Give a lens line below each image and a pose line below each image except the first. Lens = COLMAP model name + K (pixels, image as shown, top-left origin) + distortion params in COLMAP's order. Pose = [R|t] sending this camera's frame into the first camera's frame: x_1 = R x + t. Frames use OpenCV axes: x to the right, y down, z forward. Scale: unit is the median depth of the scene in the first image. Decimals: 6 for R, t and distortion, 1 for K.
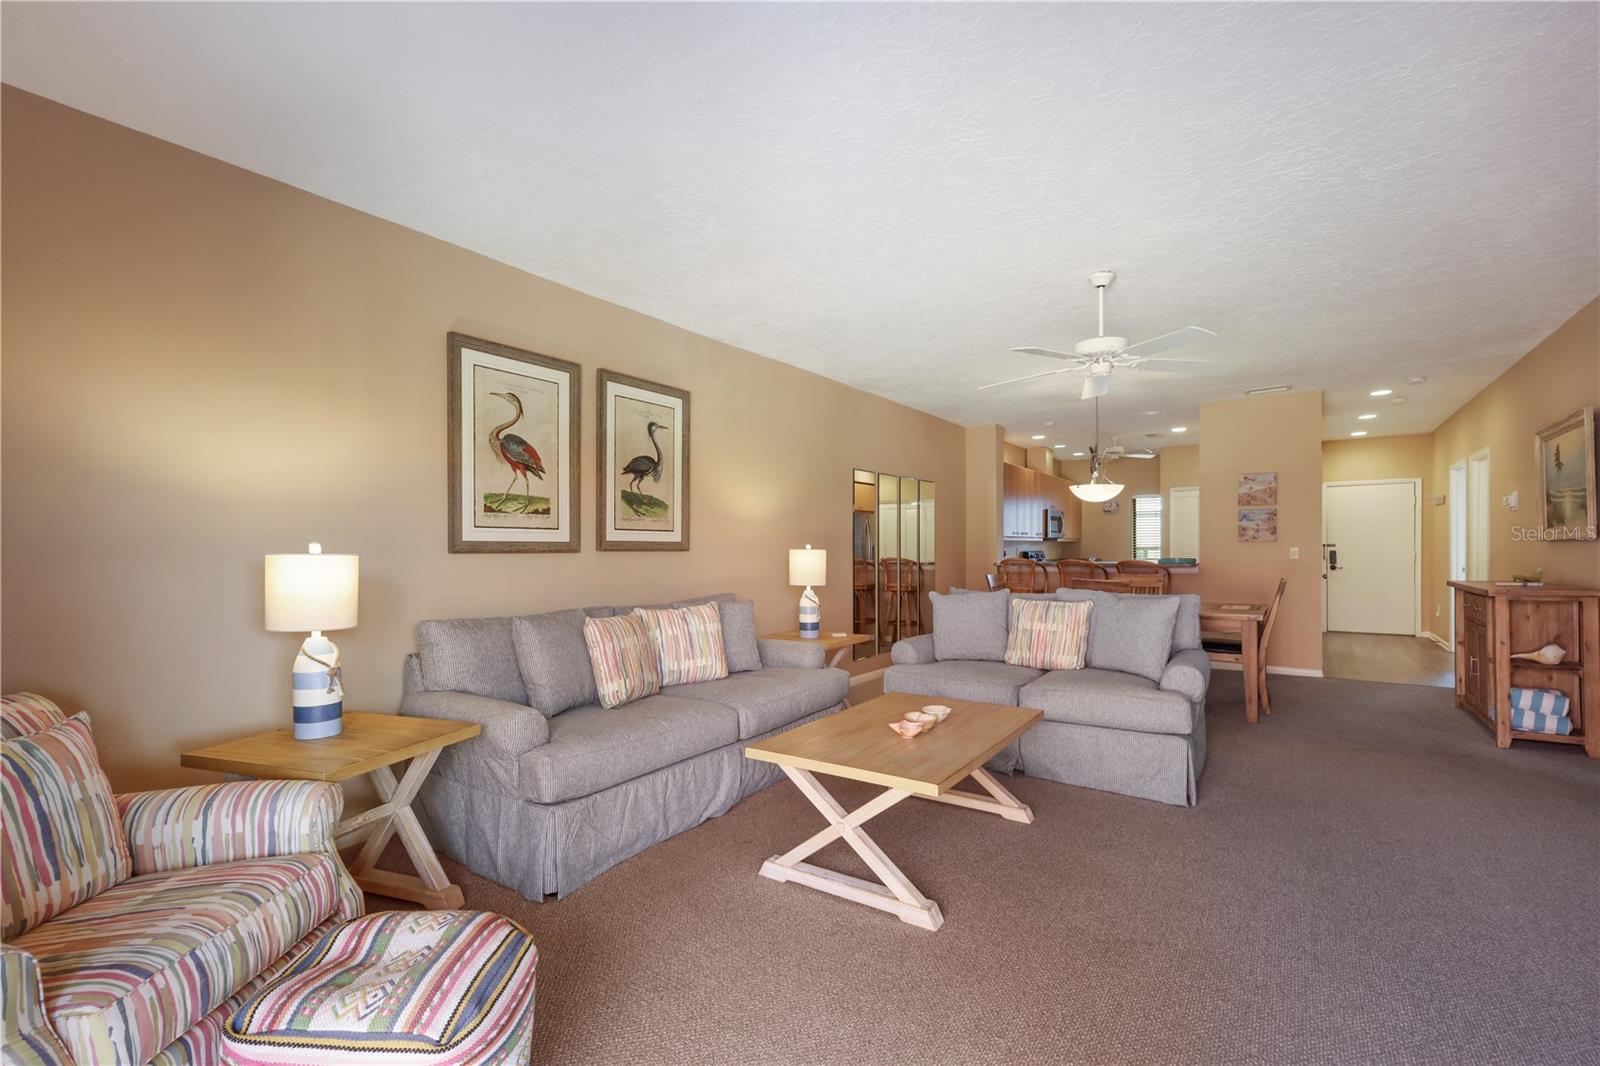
lens RADIAL K [[702.6, 0, 808.2], [0, 702.6, 550.4], [0, 0, 1]] dist [0.007585, 0.000267]
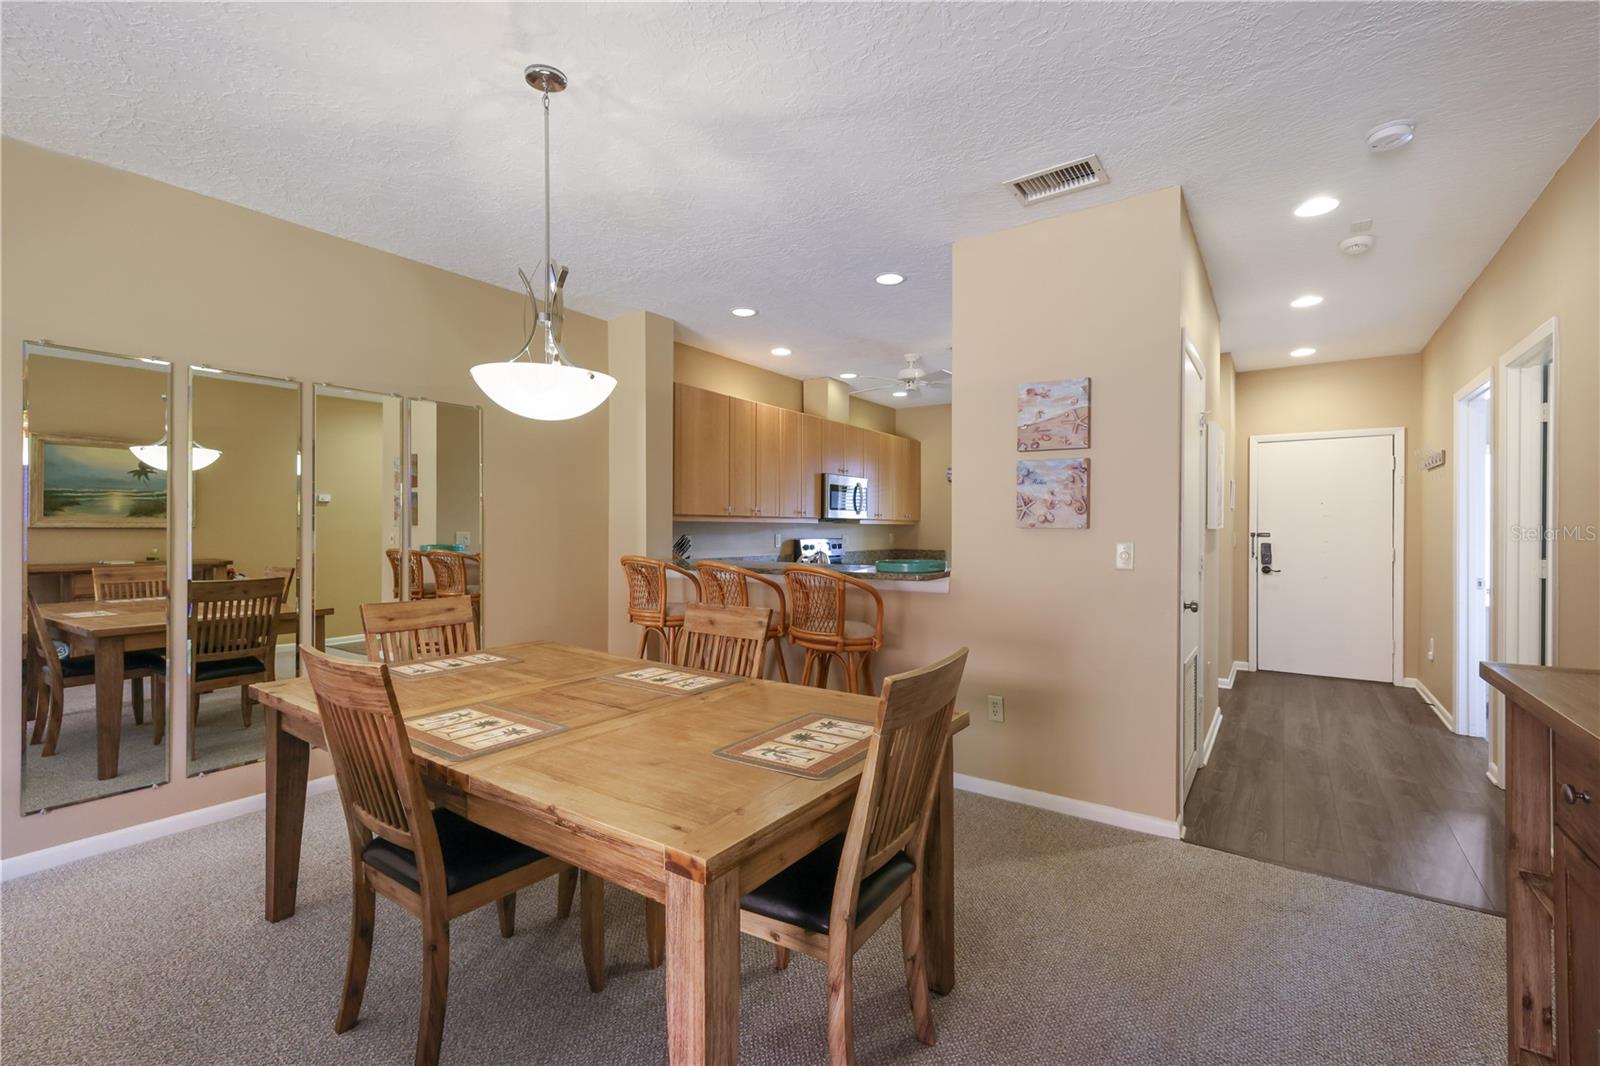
lens RADIAL K [[702.6, 0, 809.5], [0, 702.6, 527.7], [0, 0, 1]] dist [0.007585, 0.000267]
pose [[0.999842, 0.010969, 0.013966, 0.386489], [-0.010897, 0.999927, -0.005180, -0.007530], [-0.014022, 0.005027, 0.999889, 0.442814]]
